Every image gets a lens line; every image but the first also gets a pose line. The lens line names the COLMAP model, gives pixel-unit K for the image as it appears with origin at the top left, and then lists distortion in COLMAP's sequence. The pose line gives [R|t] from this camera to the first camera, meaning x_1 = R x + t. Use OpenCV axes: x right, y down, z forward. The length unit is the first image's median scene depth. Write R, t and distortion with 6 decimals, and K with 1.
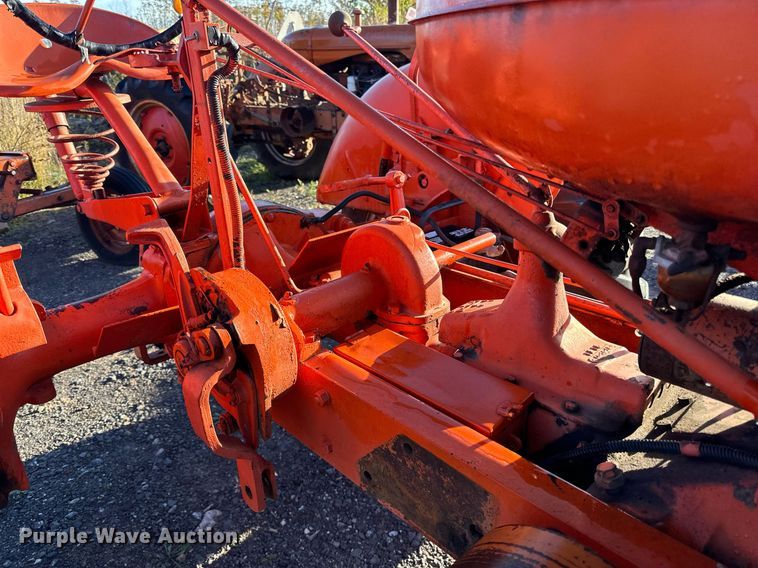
lens RADIAL K [[533.1, 0, 379.0], [0, 533.1, 284.0], [0, 0, 1]] dist [0.006351, -0.018902]
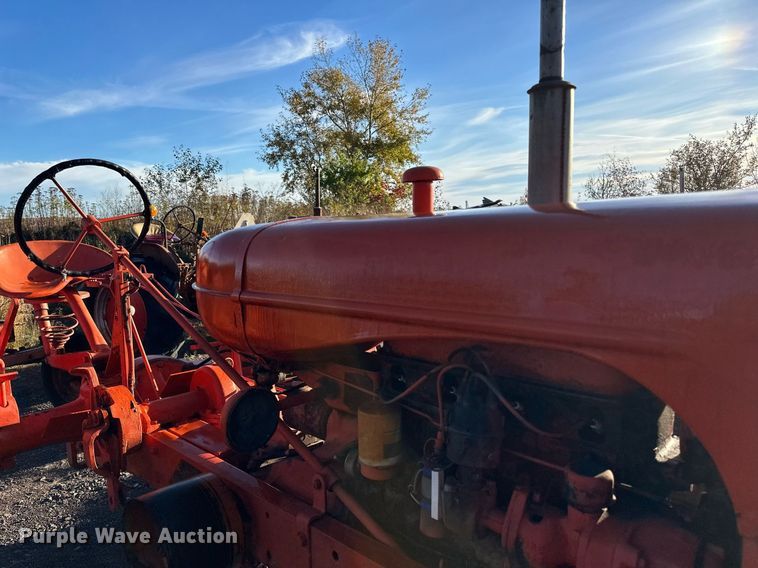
lens RADIAL K [[533.1, 0, 379.0], [0, 533.1, 284.0], [0, 0, 1]] dist [0.006351, -0.018902]
pose [[0.998845, 0.008896, 0.047216, 0.443165], [0.005544, 0.954809, -0.297168, 0.150037], [-0.047726, 0.297086, 0.953657, -0.796128]]
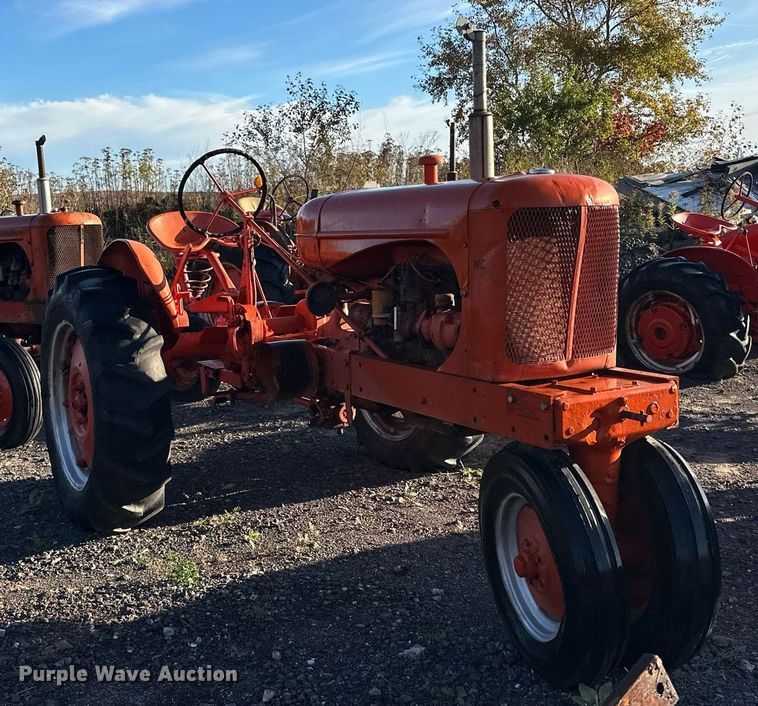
lens RADIAL K [[979.4, 0, 339.3], [0, 979.4, 326.0], [0, 0, 1]] dist [0.273833, -0.969710]
pose [[0.964949, 0.025267, -0.261219, 1.207532], [-0.096171, 0.960159, -0.262384, 1.070459], [0.244182, 0.278309, 0.928935, -2.887720]]
